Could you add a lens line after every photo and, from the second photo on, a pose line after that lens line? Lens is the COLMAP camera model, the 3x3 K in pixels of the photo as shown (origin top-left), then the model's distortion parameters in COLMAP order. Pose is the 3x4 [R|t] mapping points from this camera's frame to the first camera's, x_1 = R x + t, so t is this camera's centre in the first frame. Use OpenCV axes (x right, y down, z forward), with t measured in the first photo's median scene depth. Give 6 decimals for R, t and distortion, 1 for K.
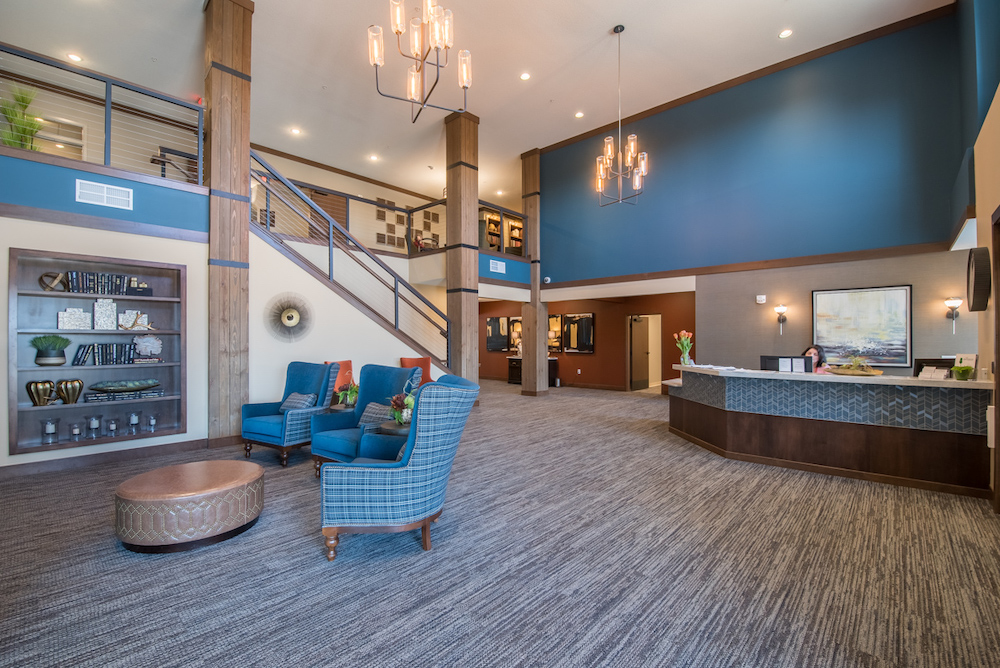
lens RADIAL K [[445.2, 0, 497.1], [0, 445.2, 342.2], [0, 0, 1]] dist [-0.013624, -0.002122]
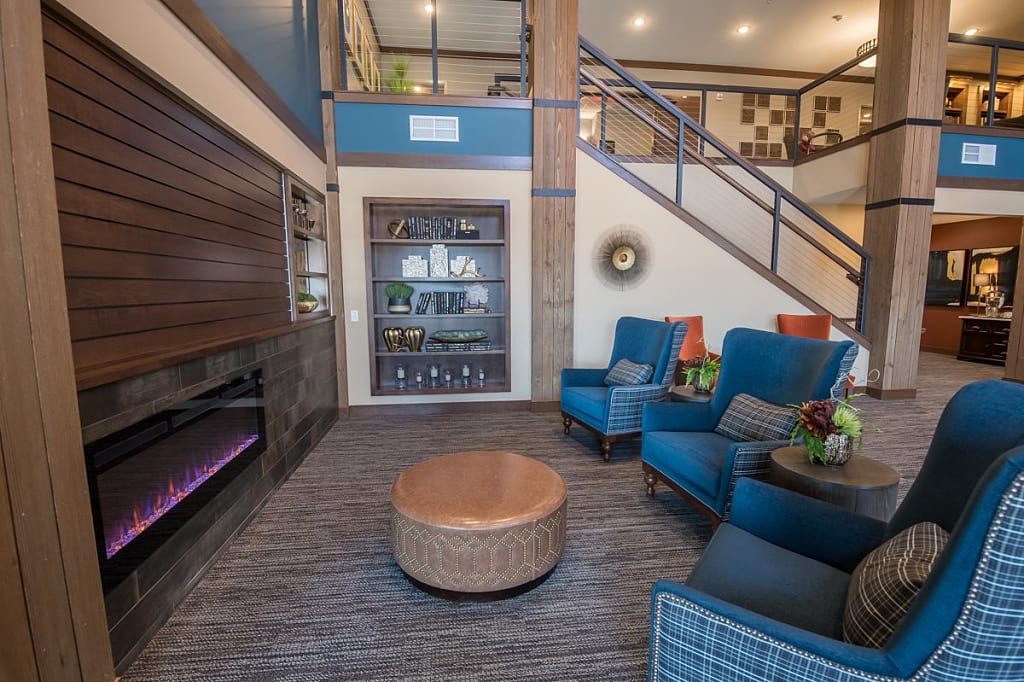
lens RADIAL K [[455.8, 0, 506.8], [0, 455.8, 342.1], [0, 0, 1]] dist [-0.013624, -0.002122]
pose [[0.763681, 0.073799, -0.641362, -0.118286], [-0.001119, 0.993595, 0.112996, -0.000121], [0.645593, -0.085575, 0.758872, 0.292317]]
